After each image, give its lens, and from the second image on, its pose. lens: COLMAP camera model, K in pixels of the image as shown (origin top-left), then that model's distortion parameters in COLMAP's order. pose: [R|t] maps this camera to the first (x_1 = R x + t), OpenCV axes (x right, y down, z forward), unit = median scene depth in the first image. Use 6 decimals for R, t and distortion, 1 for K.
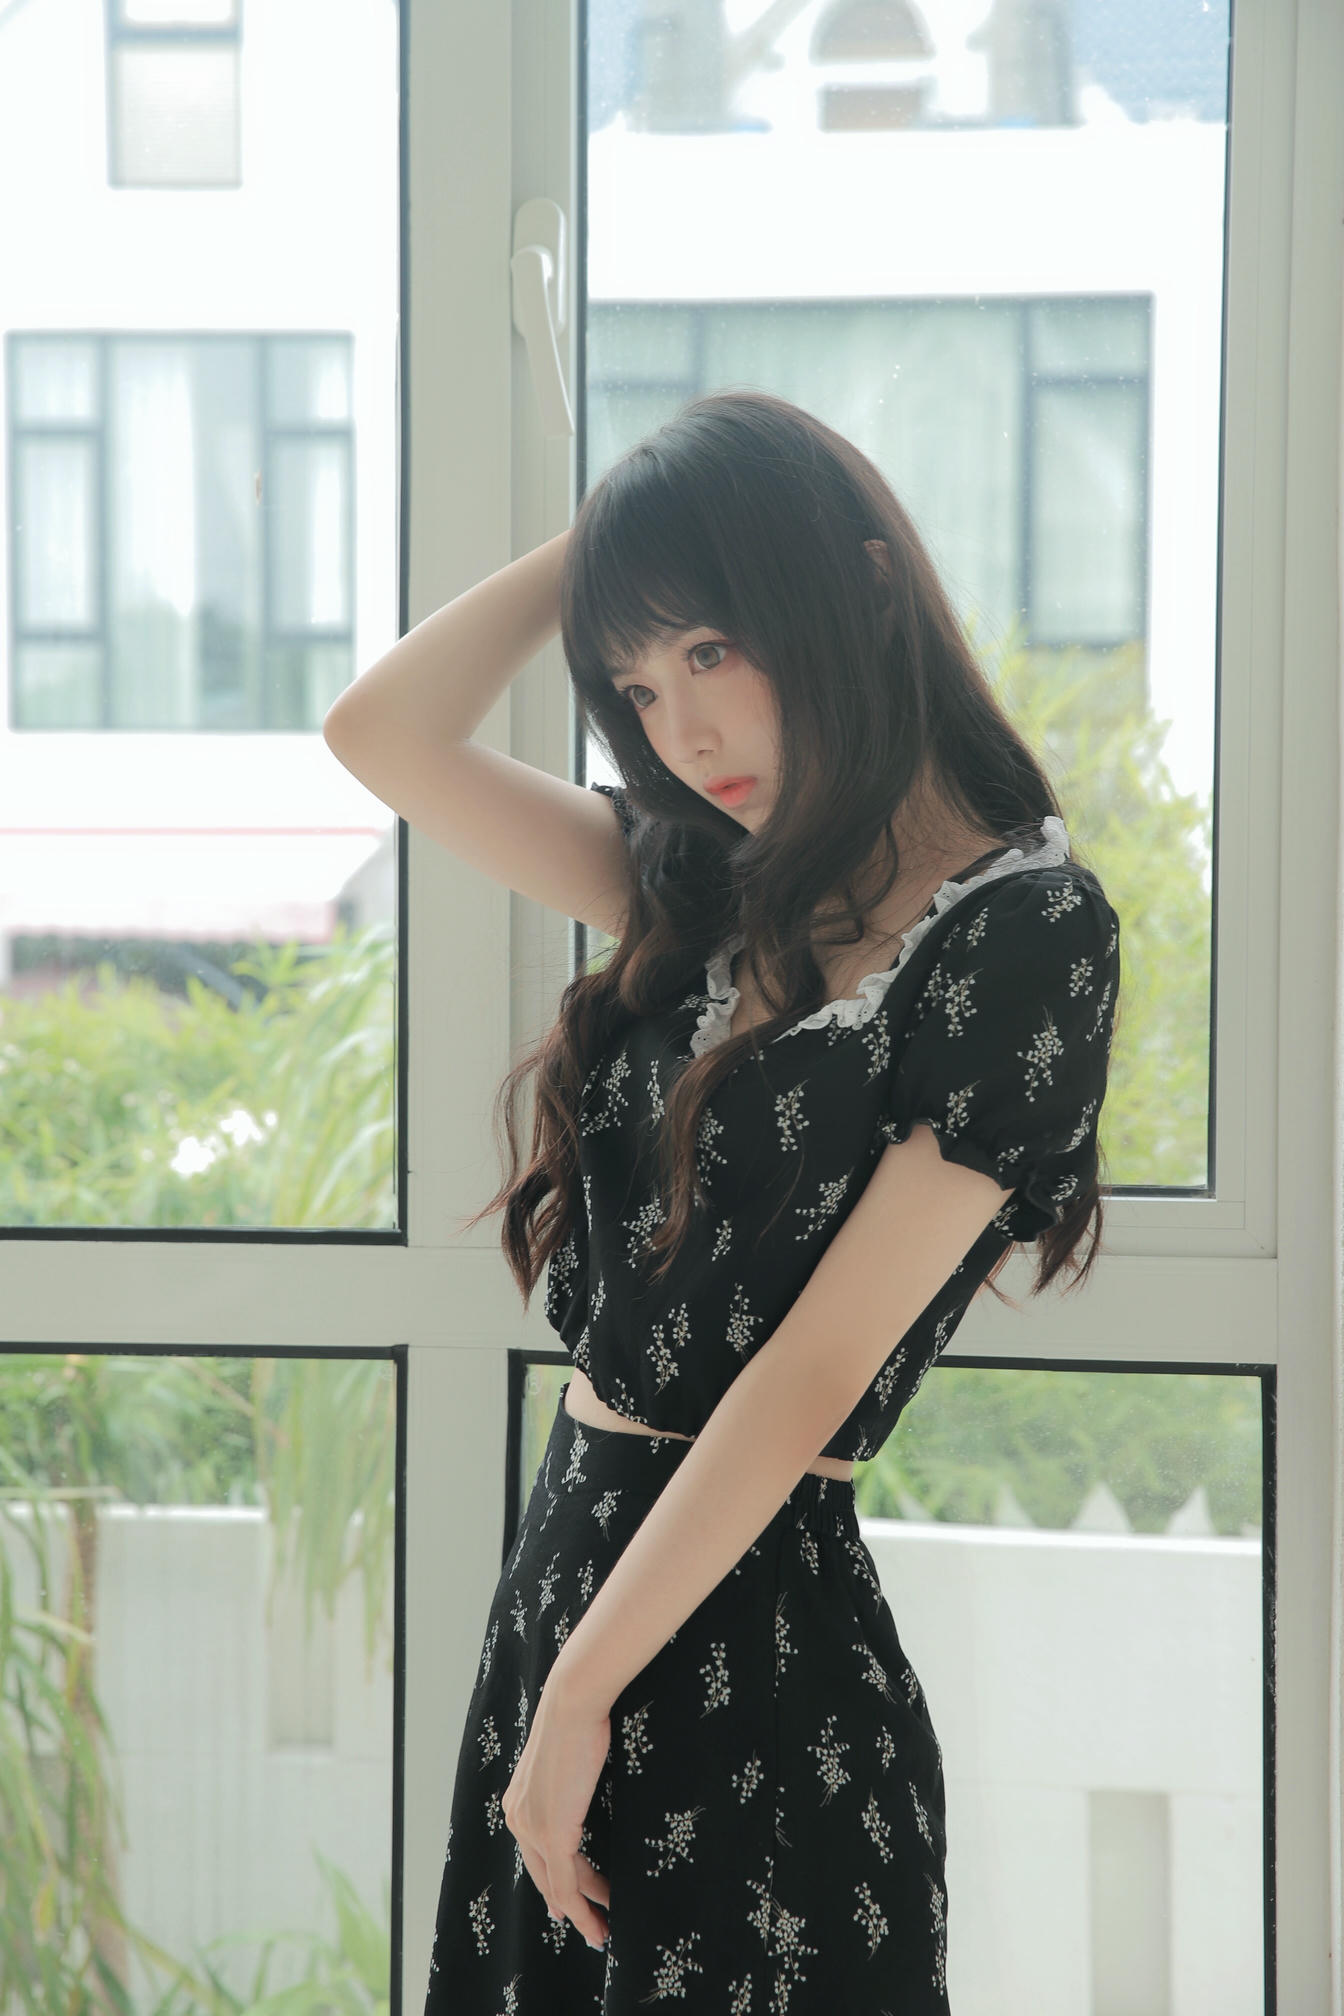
lens RADIAL K [[3544.3, 0, 640.3], [0, 3544.3, 1011.4], [0, 0, 1]] dist [0.159099, 0.000000]
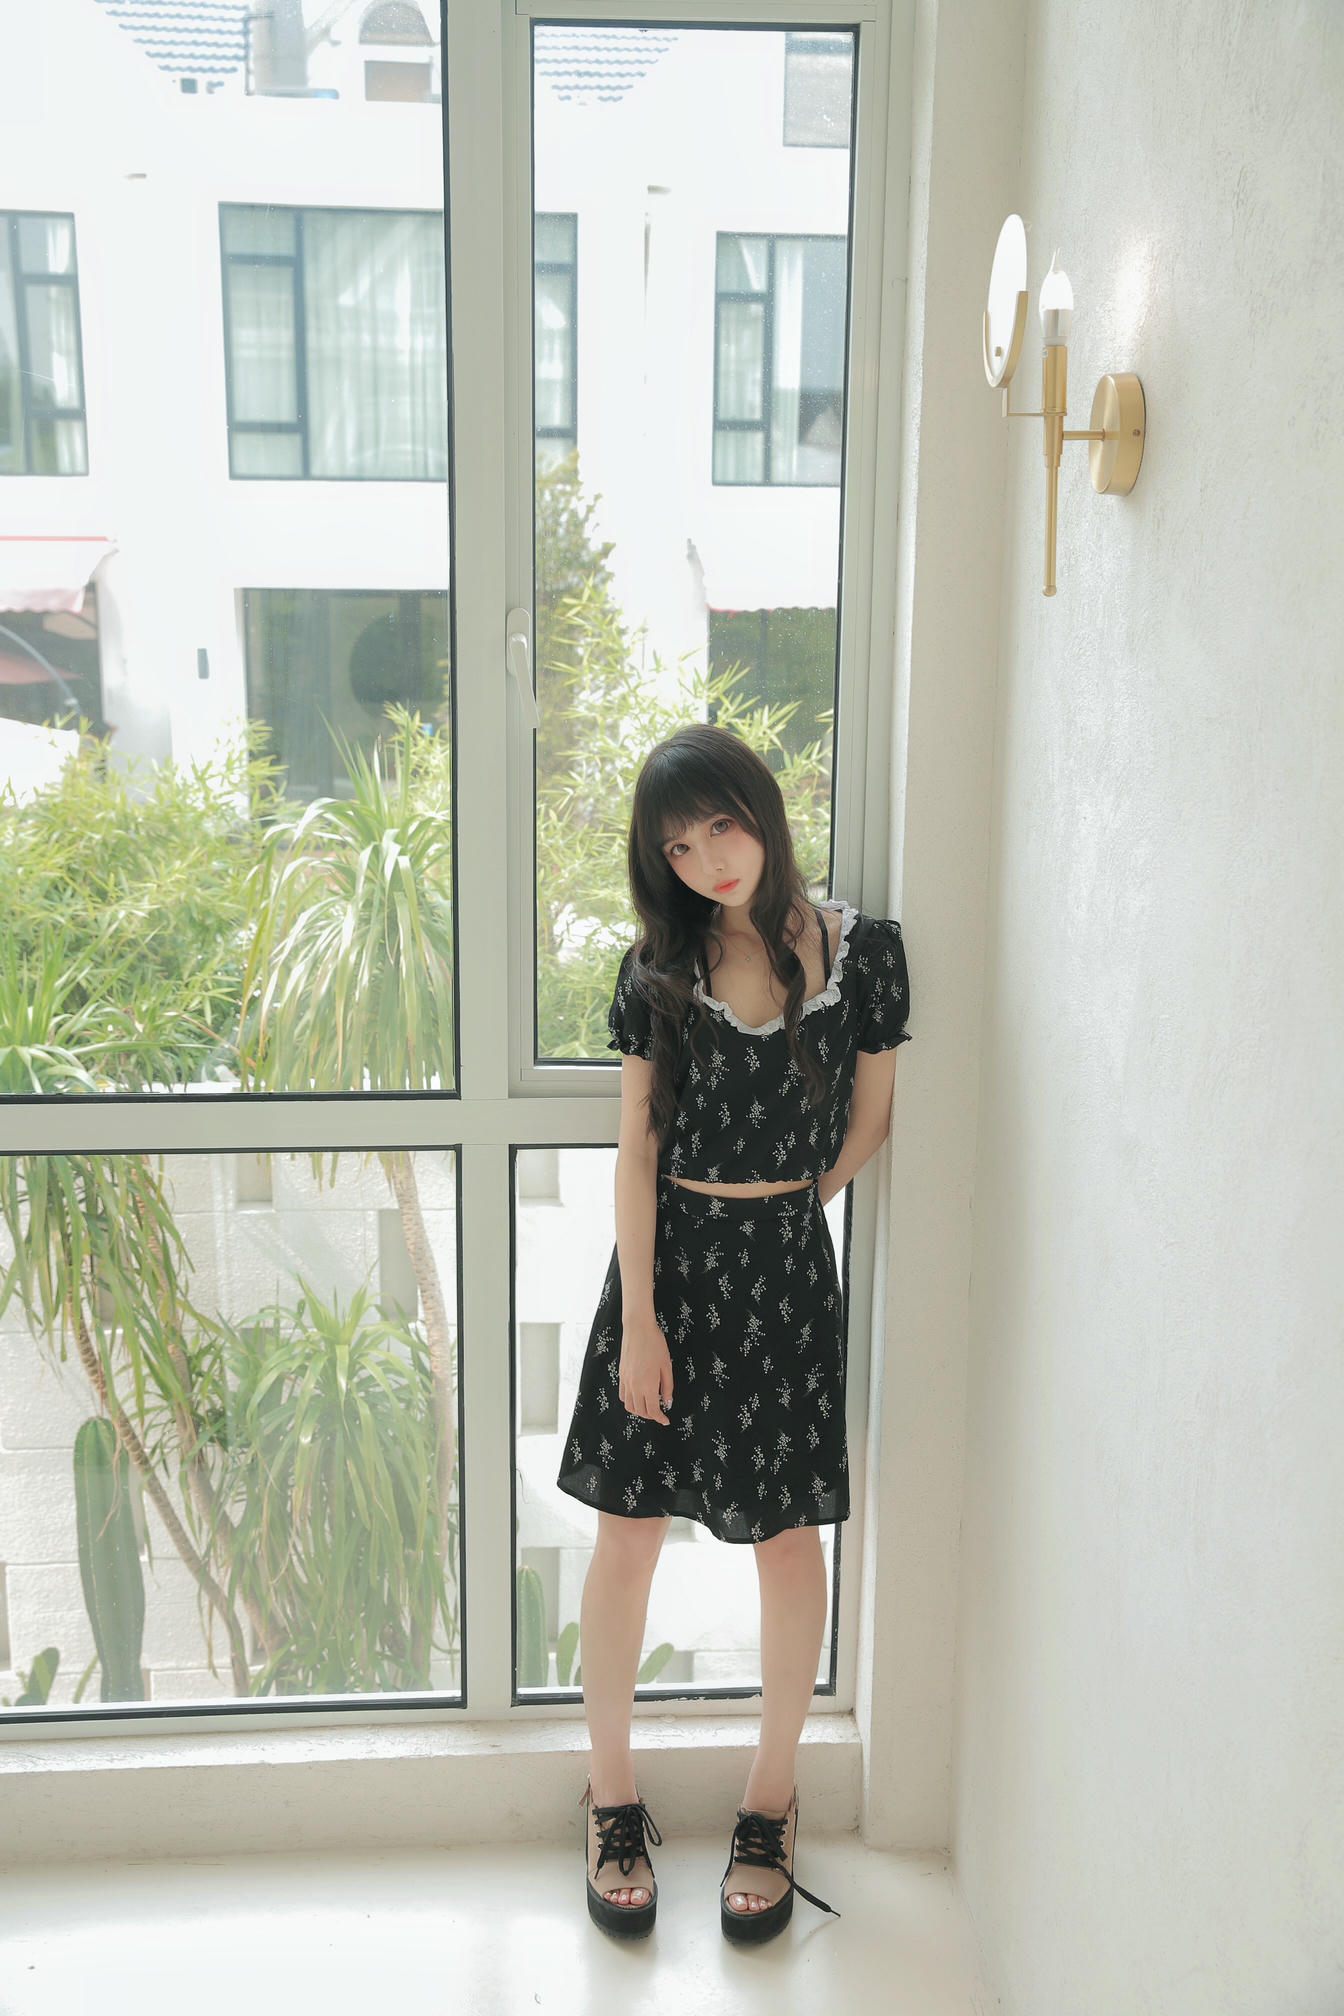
lens RADIAL K [[2127.8, 0, 672.7], [0, 2127.8, 1007.4], [0, 0, 1]] dist [0.020535, 0.000000]
pose [[0.978980, -0.040662, 0.199860, -0.098402], [0.001154, 0.981014, 0.193935, -0.119736], [-0.203951, -0.189628, 0.960440, -0.125572]]
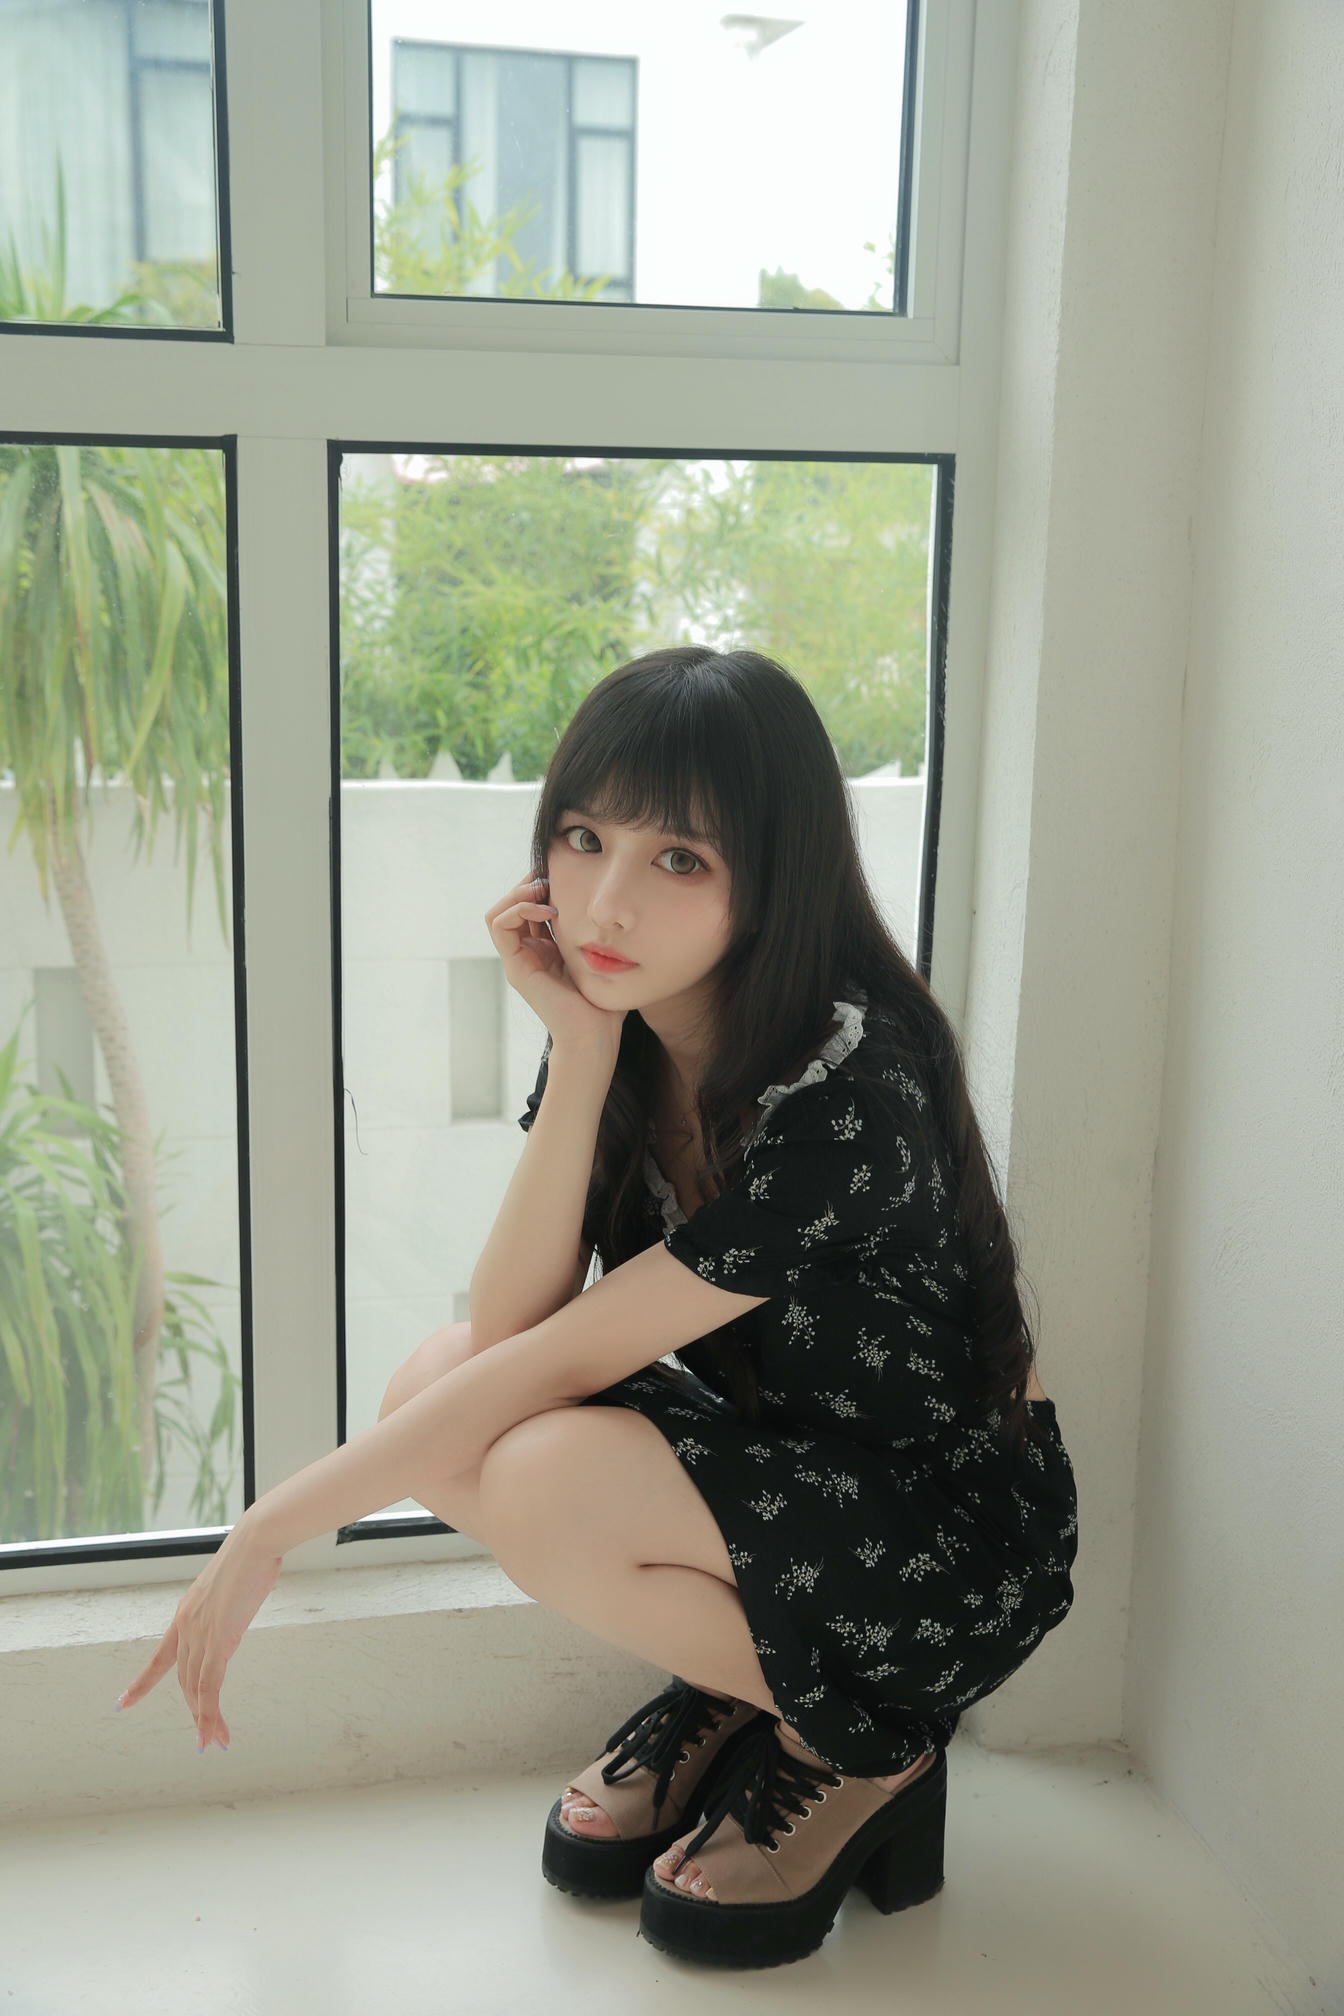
lens RADIAL K [[2303.0, 0, 668.9], [0, 2303.0, 1004.1], [0, 0, 1]] dist [0.014169, 0.000000]
pose [[0.938082, -0.059606, 0.341247, -0.099364], [-0.001925, 0.984173, 0.177198, 0.071547], [-0.346408, -0.166883, 0.923120, 0.126420]]
